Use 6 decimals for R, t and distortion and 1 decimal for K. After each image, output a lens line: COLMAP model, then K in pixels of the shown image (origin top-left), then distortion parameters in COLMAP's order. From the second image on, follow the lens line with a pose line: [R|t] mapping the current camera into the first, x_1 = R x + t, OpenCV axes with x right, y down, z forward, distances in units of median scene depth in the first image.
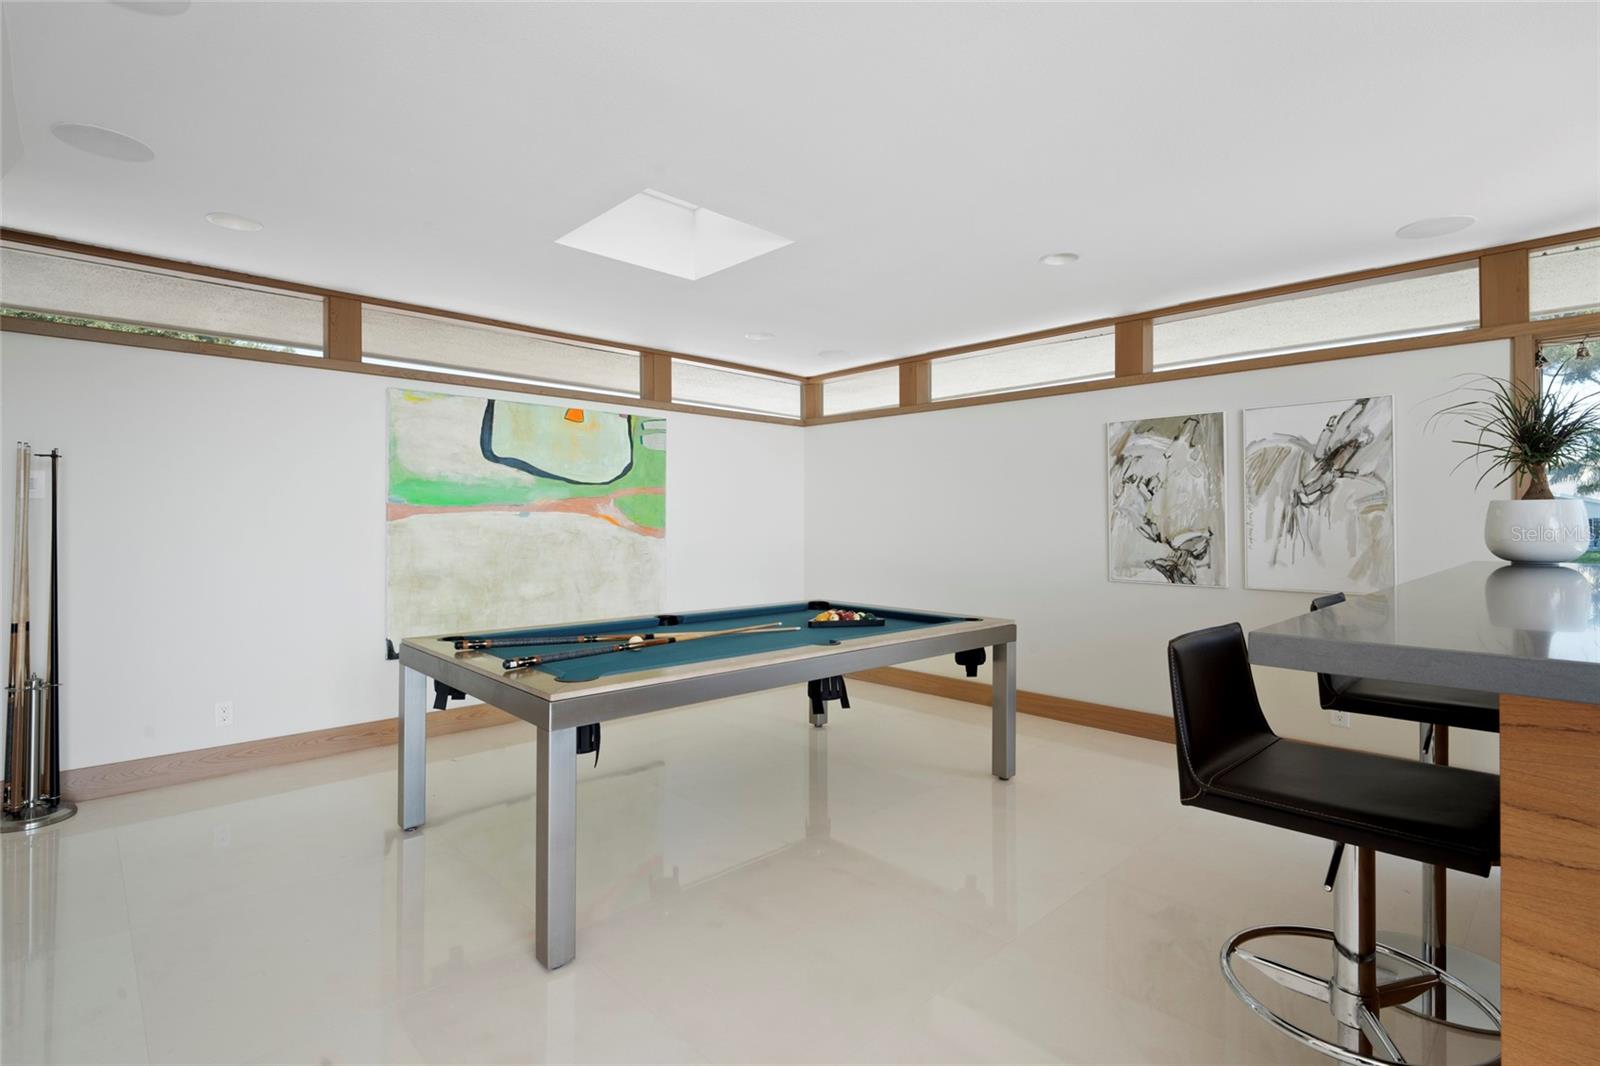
lens RADIAL K [[733.1, 0, 800.2], [0, 733.1, 521.7], [0, 0, 1]] dist [-0.000908, -0.001707]
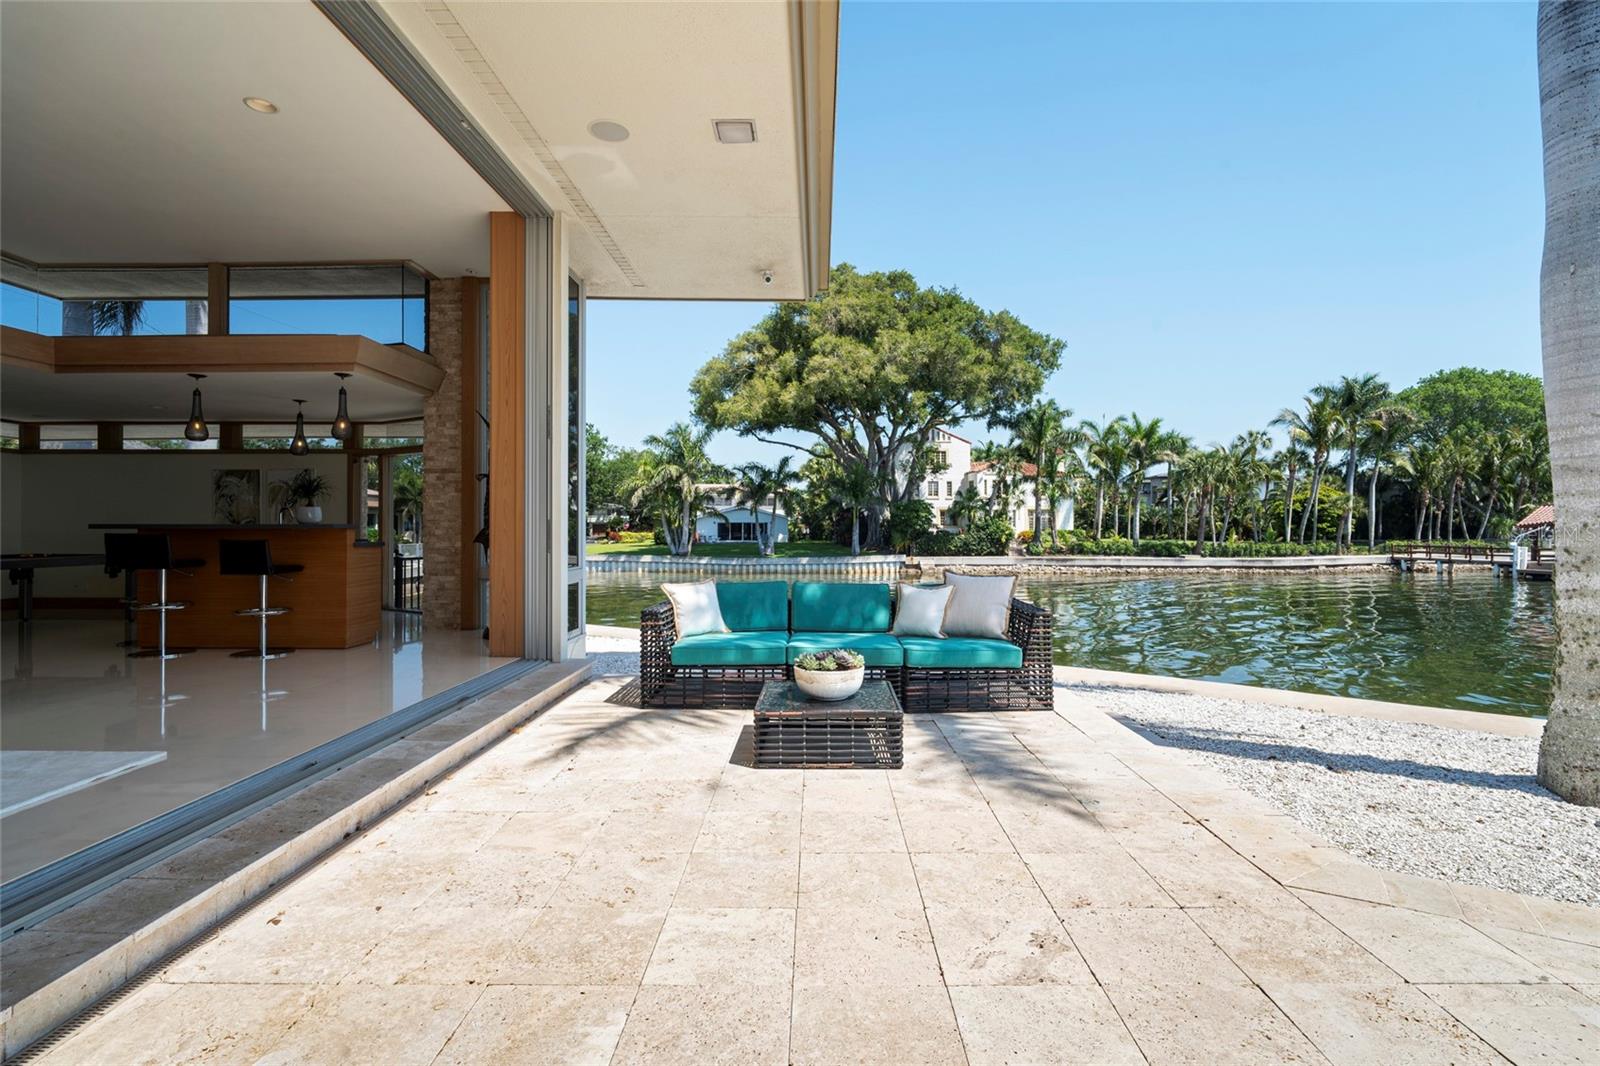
lens RADIAL K [[733.1, 0, 795.9], [0, 733.1, 533.3], [0, 0, 1]] dist [-0.000908, -0.001707]
pose [[0.714905, 0.000960, 0.699221, 0.140682], [0.001628, 0.999994, -0.003037, 0.070928], [-0.699220, 0.003309, 0.714899, -1.929246]]
